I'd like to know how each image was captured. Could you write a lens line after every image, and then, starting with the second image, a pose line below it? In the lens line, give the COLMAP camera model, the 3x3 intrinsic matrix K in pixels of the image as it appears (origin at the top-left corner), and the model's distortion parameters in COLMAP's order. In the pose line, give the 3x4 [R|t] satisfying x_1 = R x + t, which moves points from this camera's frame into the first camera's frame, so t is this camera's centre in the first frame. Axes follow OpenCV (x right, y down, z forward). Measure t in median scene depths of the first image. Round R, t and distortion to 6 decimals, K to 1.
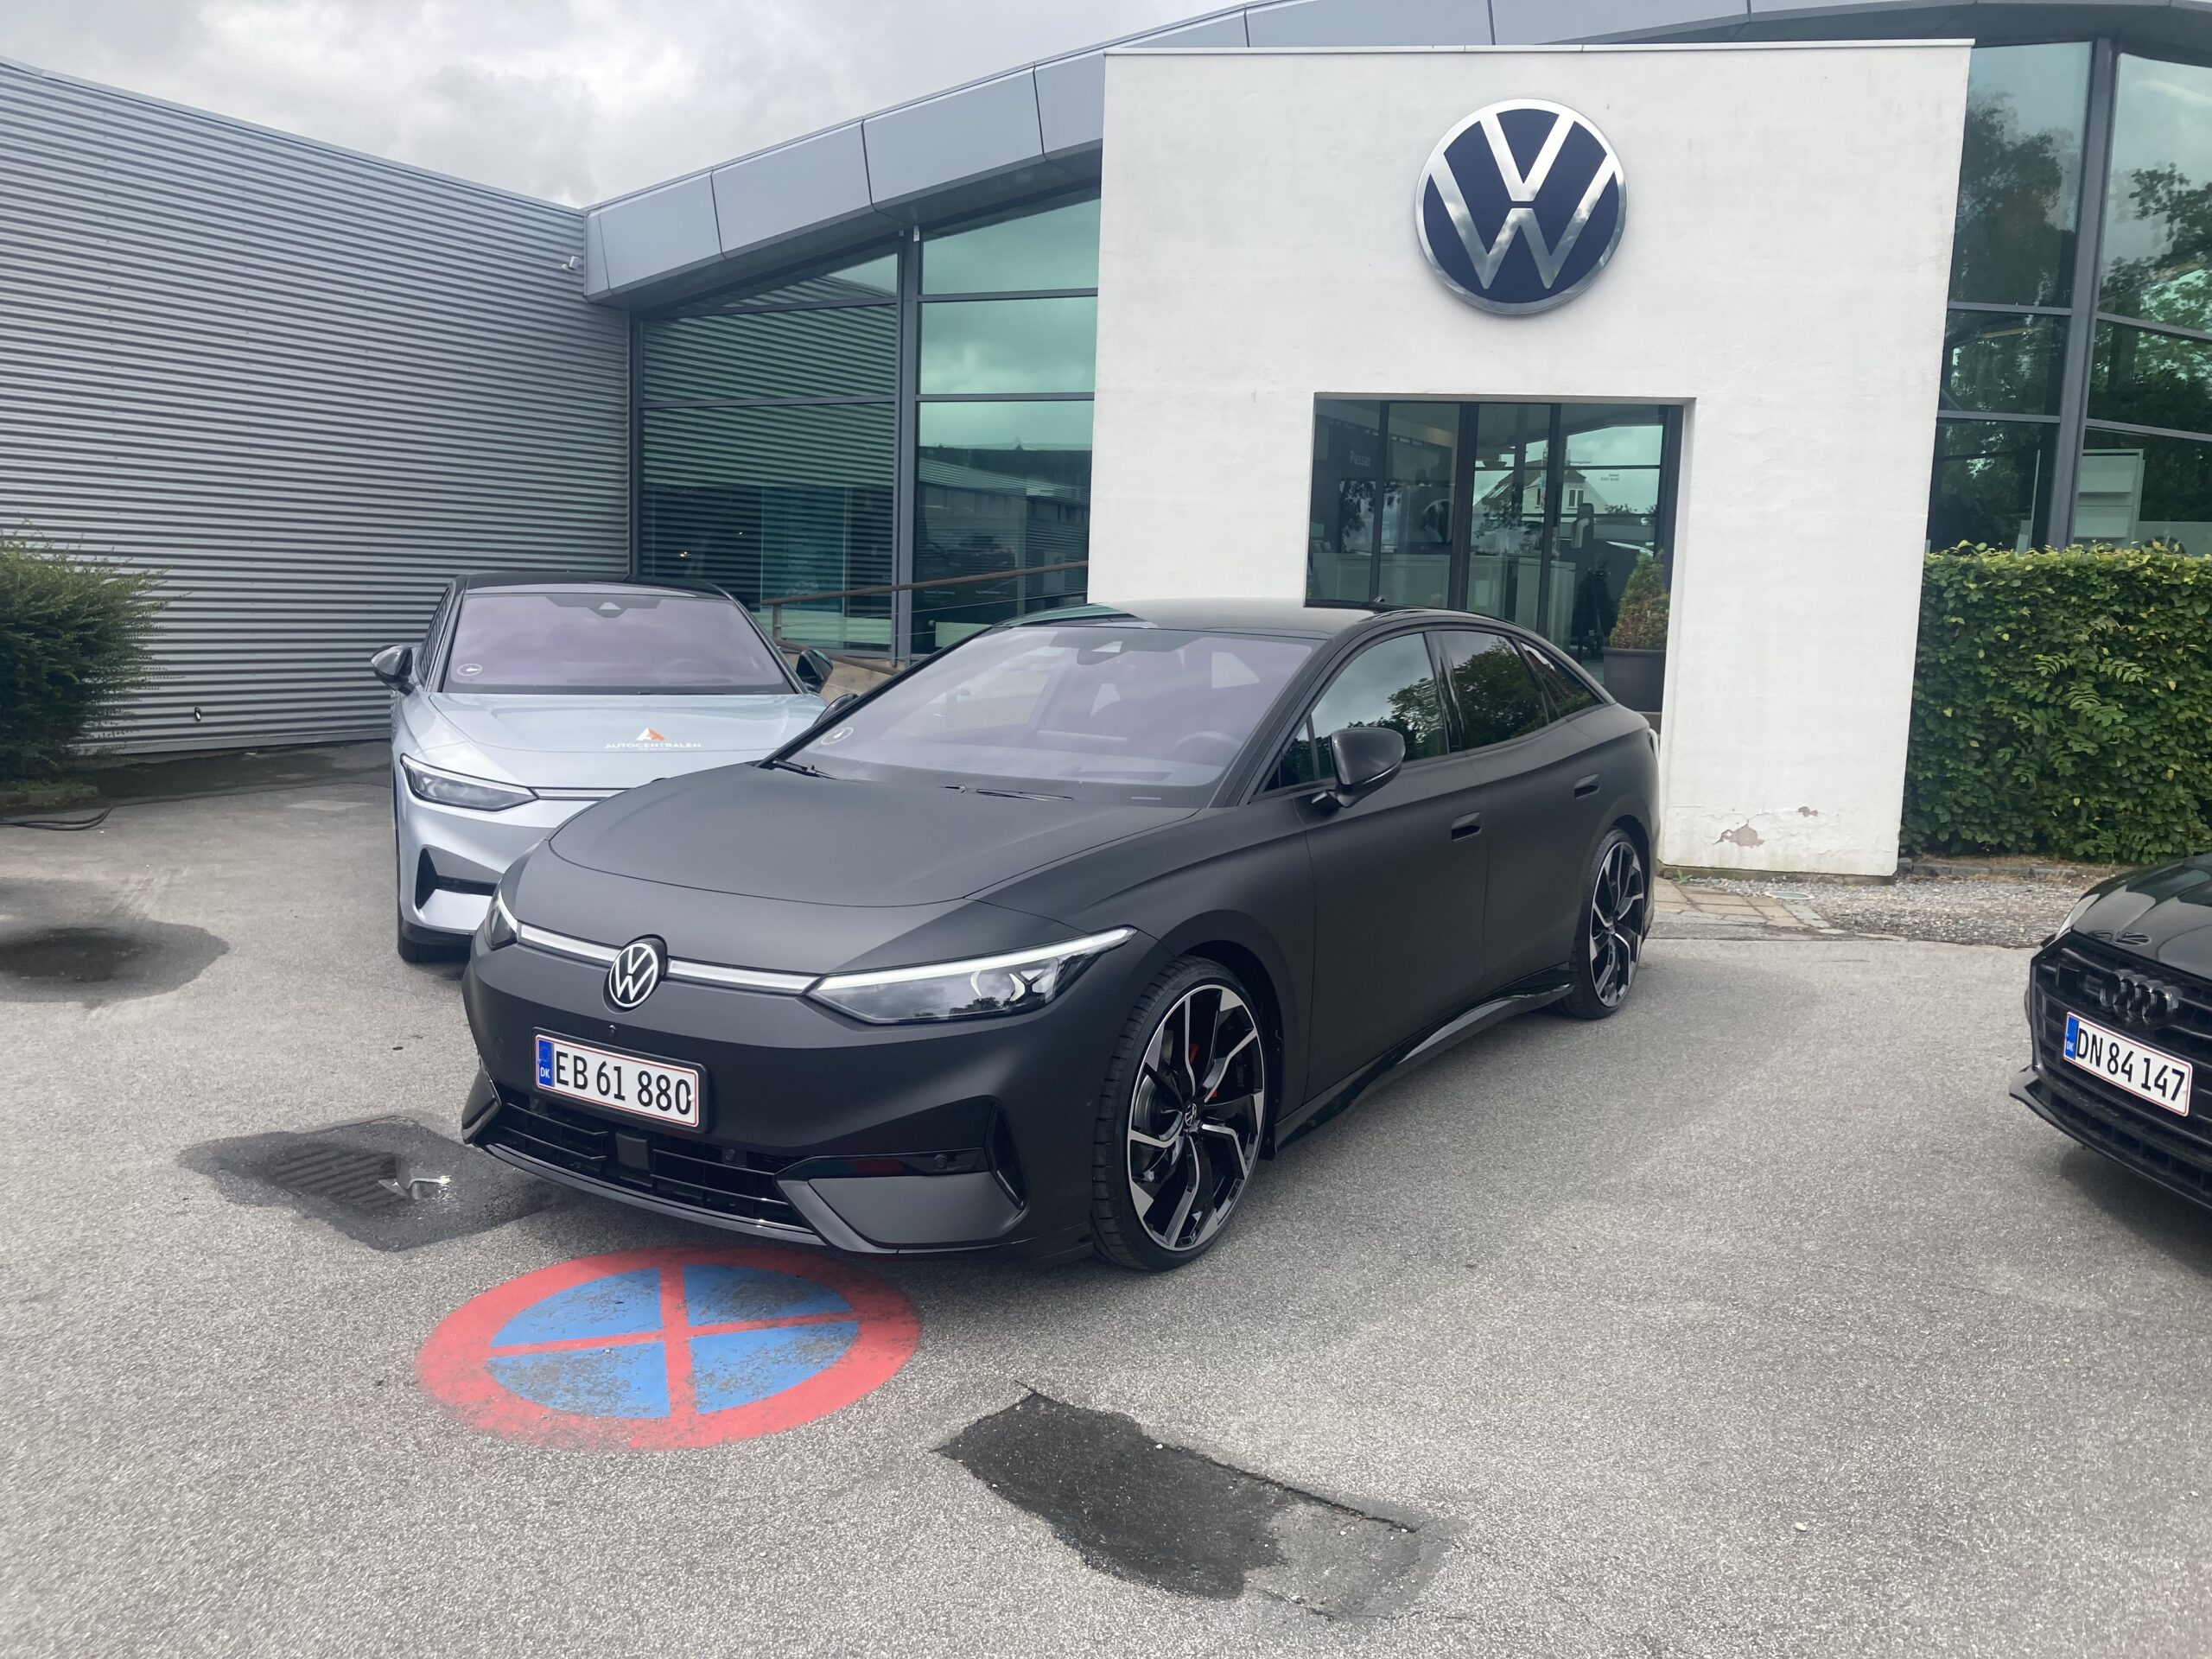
lens RADIAL K [[1788.0, 0, 1102.3], [0, 1788.0, 832.4], [0, 0, 1]] dist [0.019136, -0.016932]
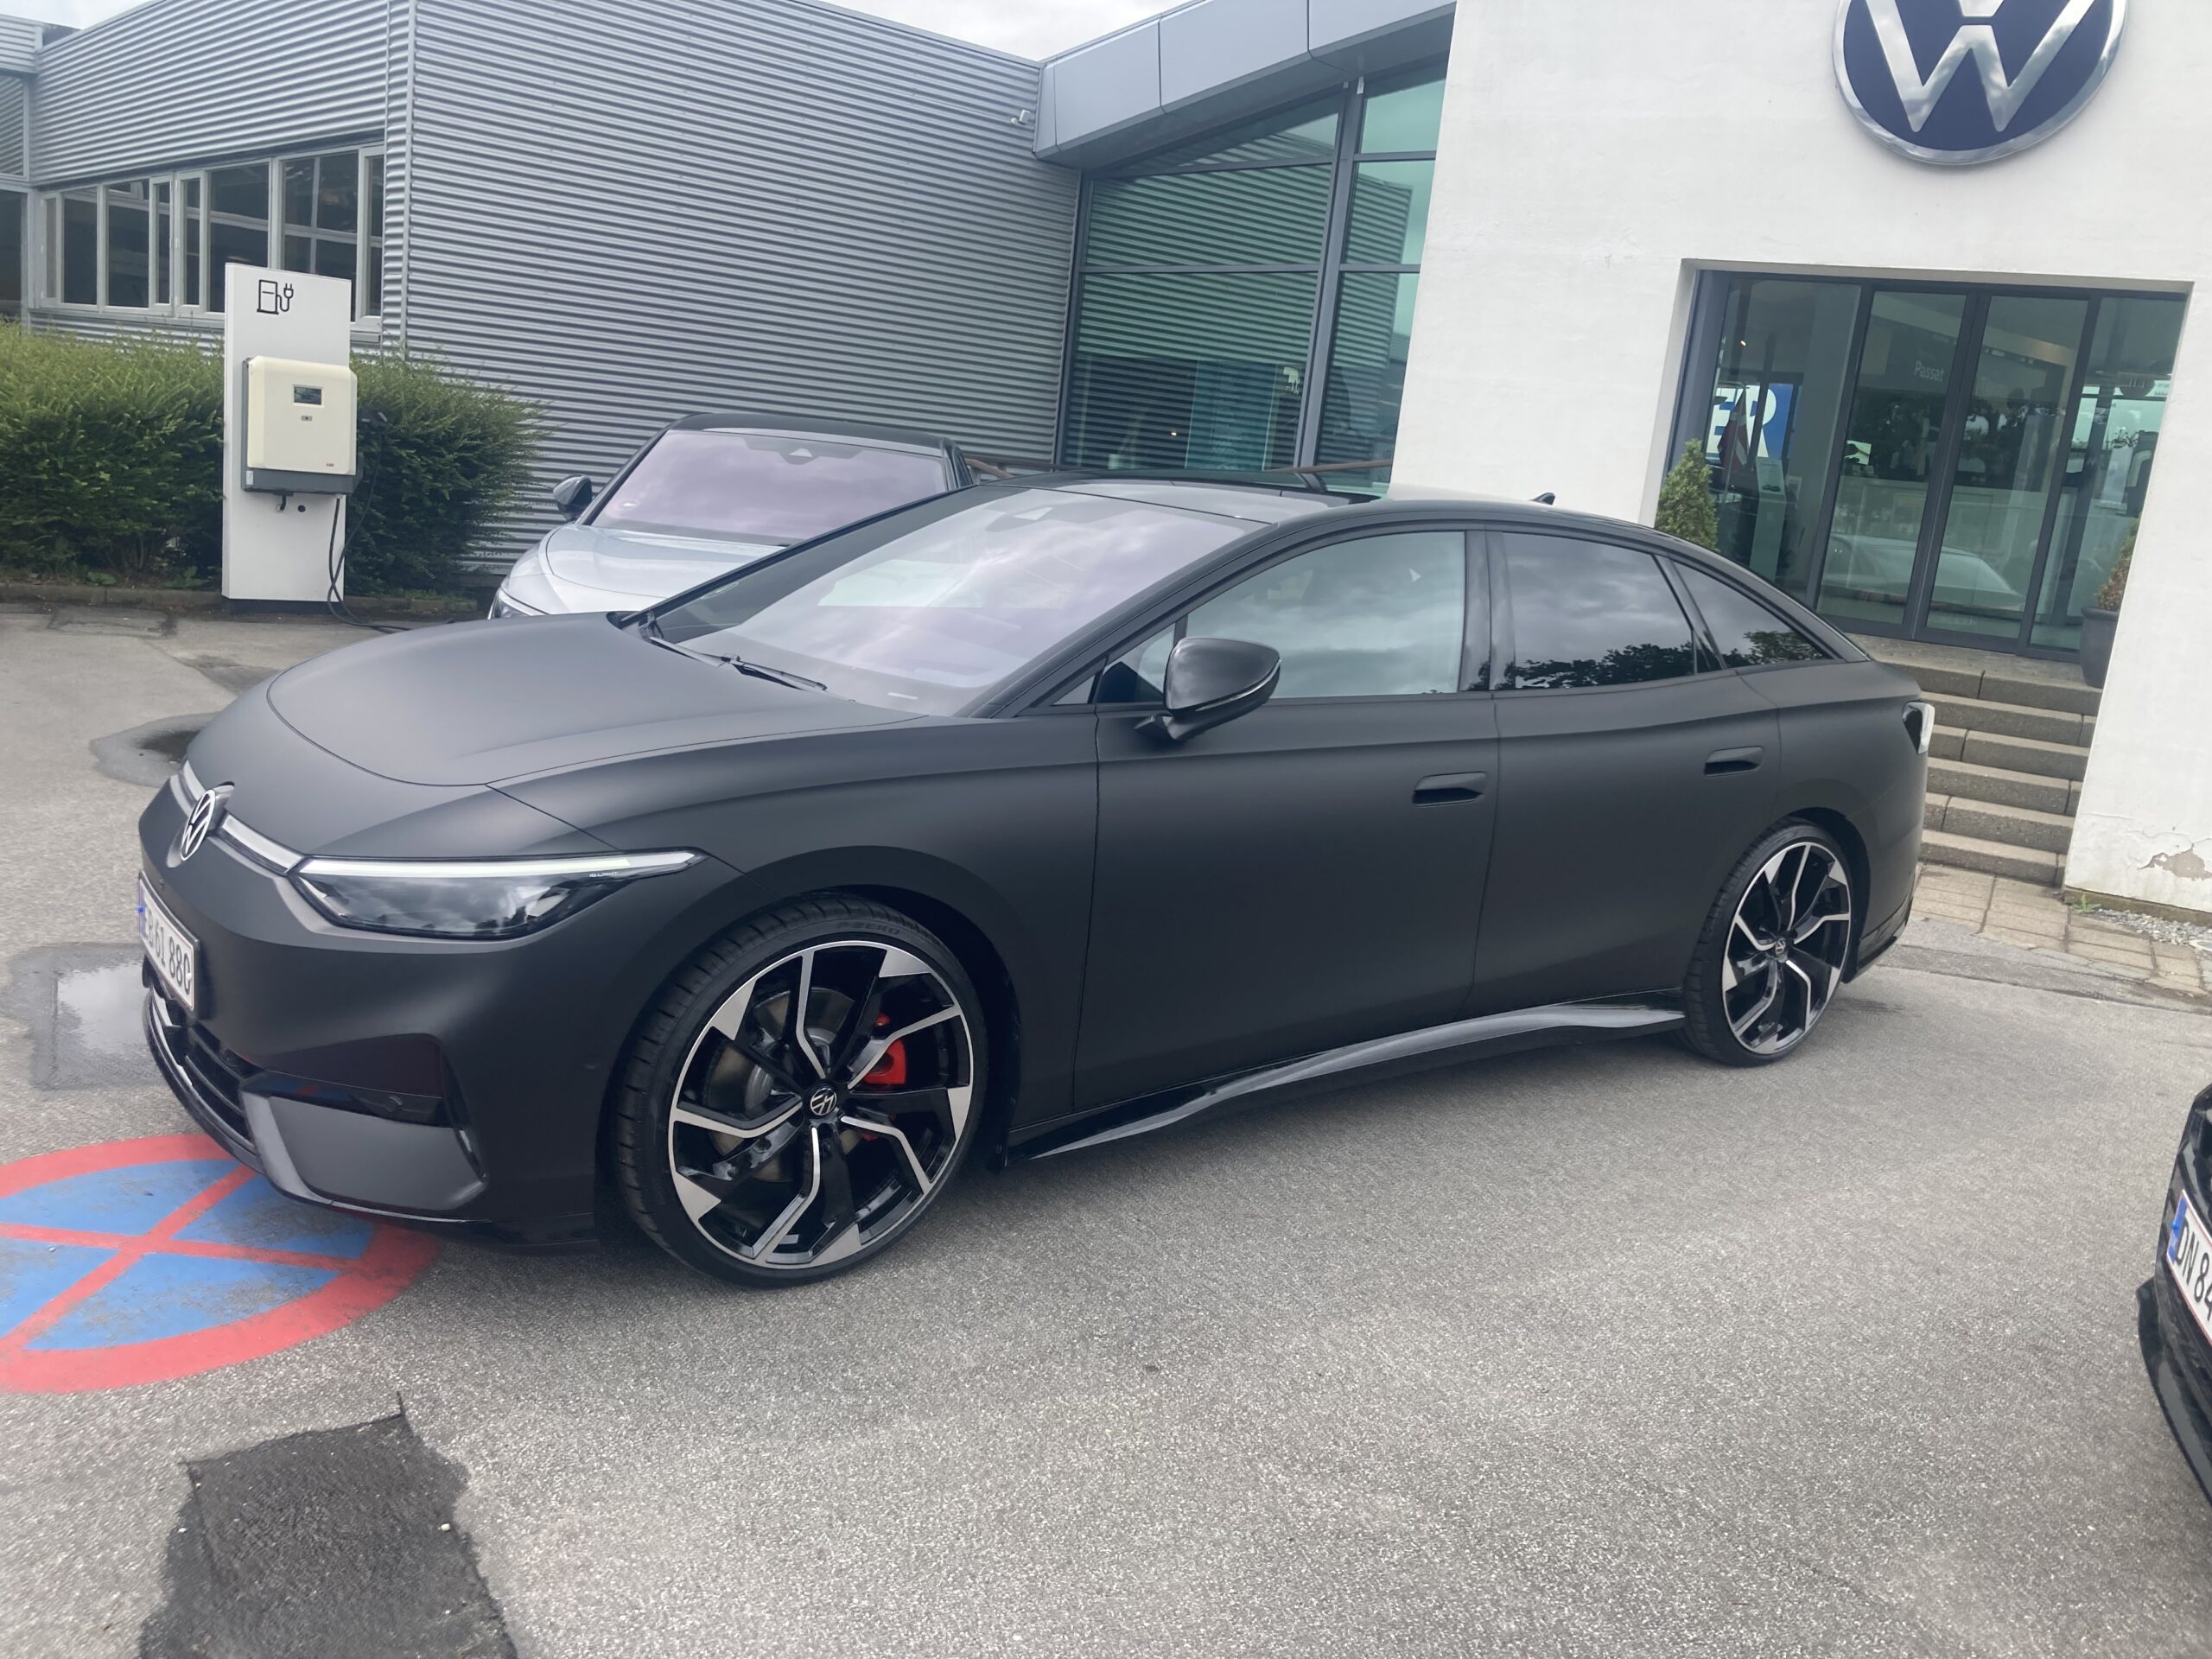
lens RADIAL K [[1788.0, 0, 1102.3], [0, 1788.0, 832.4], [0, 0, 1]] dist [0.019136, -0.016932]
pose [[0.940041, 0.134804, -0.313291, 0.169017], [-0.118073, 0.990400, 0.071872, -0.012431], [0.319972, -0.030572, 0.946933, 0.129730]]
